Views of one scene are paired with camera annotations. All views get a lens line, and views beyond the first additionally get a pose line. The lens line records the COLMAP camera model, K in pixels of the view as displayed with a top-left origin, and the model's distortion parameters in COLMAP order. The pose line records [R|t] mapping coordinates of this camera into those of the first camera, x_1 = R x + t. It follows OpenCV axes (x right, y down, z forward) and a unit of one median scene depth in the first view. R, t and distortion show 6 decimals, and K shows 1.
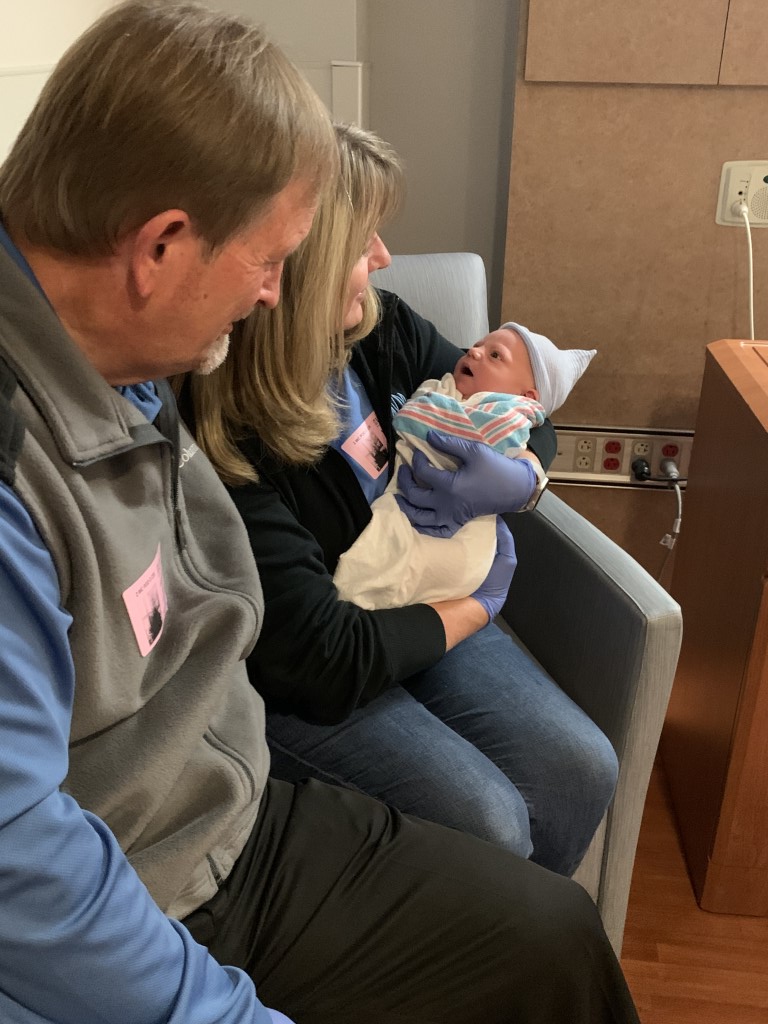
lens RADIAL K [[1020.2, 0, 376.1], [0, 1020.2, 508.1], [0, 0, 1]] dist [0.009469, 0.000000]
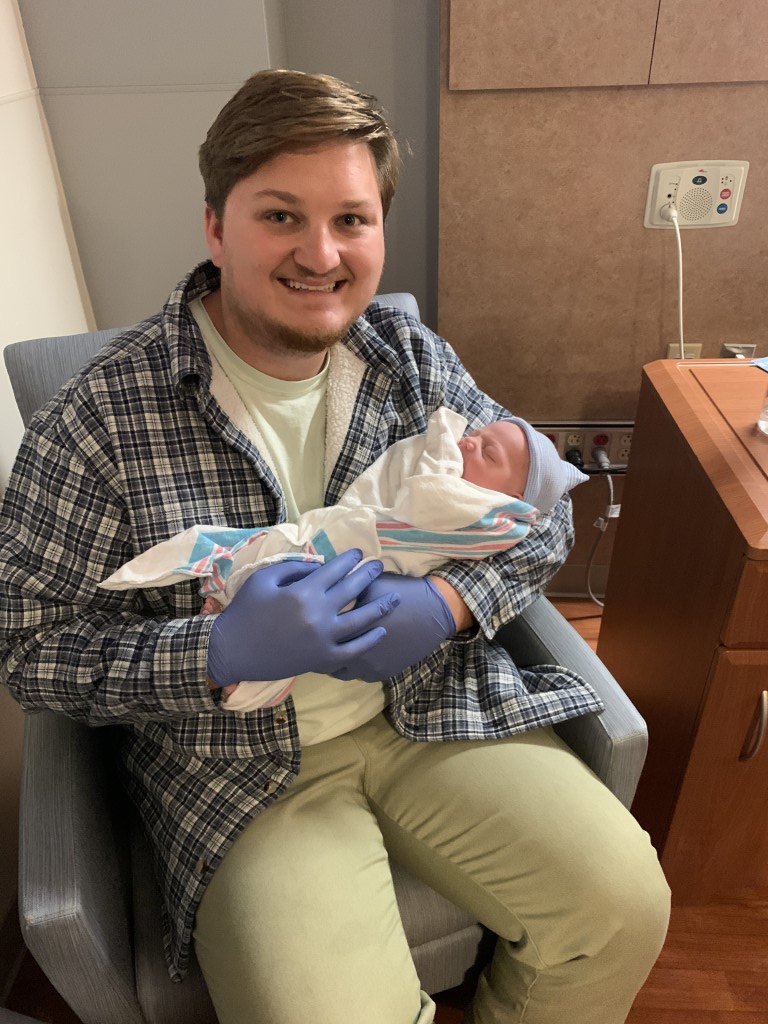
lens RADIAL K [[781.9, 0, 379.4], [0, 781.9, 499.8], [0, 0, 1]] dist [0.018760, 0.001839]
pose [[0.997020, -0.071054, 0.030033, 0.028841], [0.065753, 0.986375, 0.150801, -0.146981], [-0.040338, -0.148377, 0.988108, 0.203676]]
